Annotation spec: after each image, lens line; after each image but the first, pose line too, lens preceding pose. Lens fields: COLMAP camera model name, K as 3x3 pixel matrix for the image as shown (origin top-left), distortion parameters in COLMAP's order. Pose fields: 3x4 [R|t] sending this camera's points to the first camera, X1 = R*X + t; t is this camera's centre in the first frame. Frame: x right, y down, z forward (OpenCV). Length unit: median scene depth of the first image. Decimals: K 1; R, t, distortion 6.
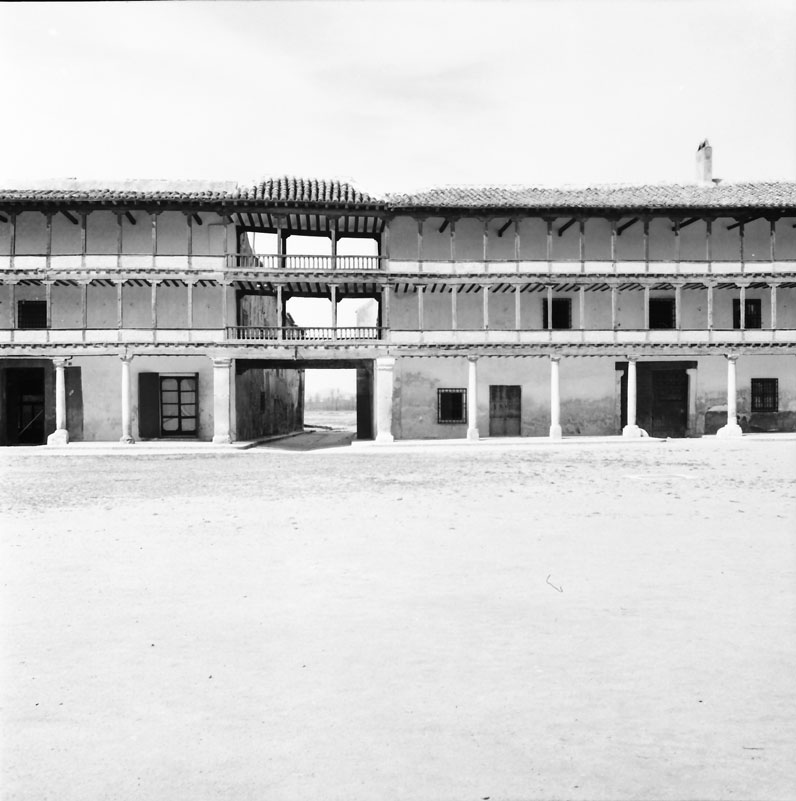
lens RADIAL K [[1064.1, 0, 398.0], [0, 1064.1, 400.5], [0, 0, 1]] dist [0.044778, -0.080277]
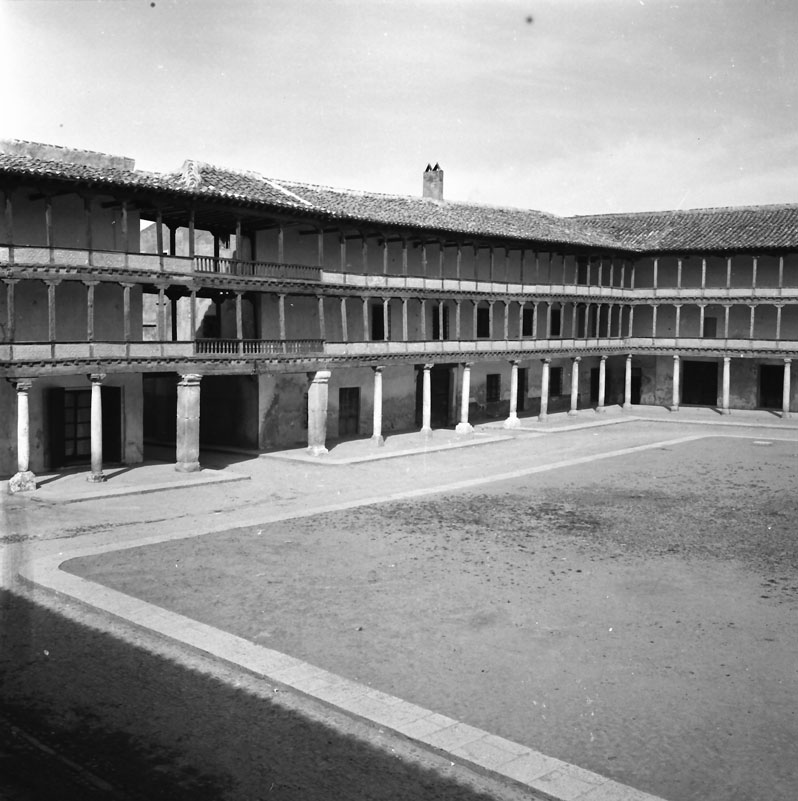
lens RADIAL K [[1064.1, 0, 399.0], [0, 1064.1, 400.5], [0, 0, 1]] dist [0.044778, -0.080277]
pose [[0.691215, -0.038823, 0.721606, -0.663617], [-0.017398, 0.997372, 0.070325, -0.081129], [-0.722440, -0.061164, 0.688723, 0.259810]]
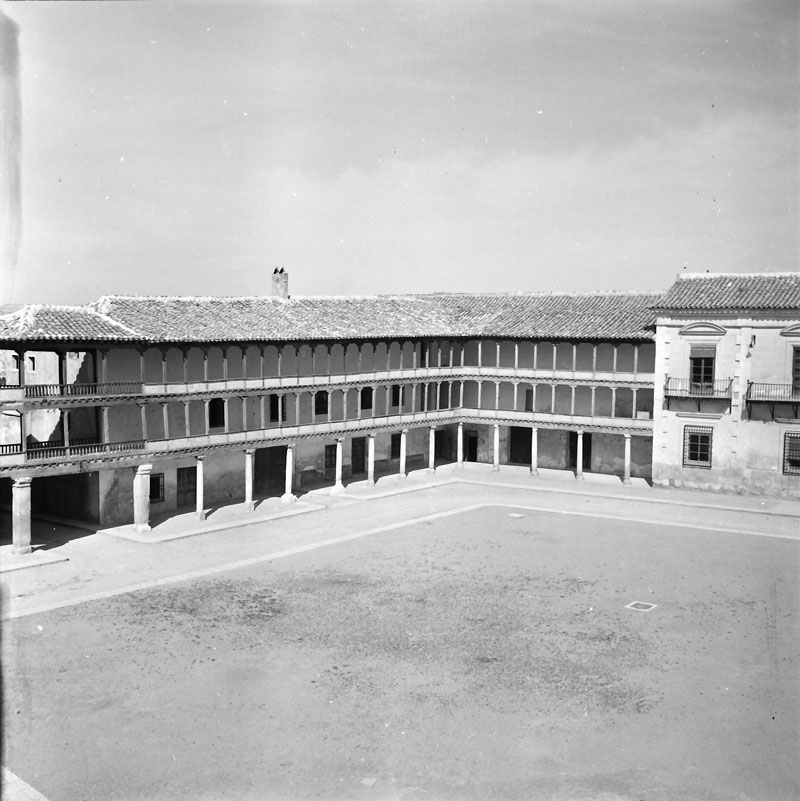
lens RADIAL K [[1064.1, 0, 400.0], [0, 1064.1, 400.5], [0, 0, 1]] dist [0.044778, -0.080277]
pose [[0.696733, -0.043758, 0.715995, -0.673360], [-0.016228, 0.996921, 0.076719, -0.208996], [-0.717147, -0.065072, 0.693877, -0.064071]]
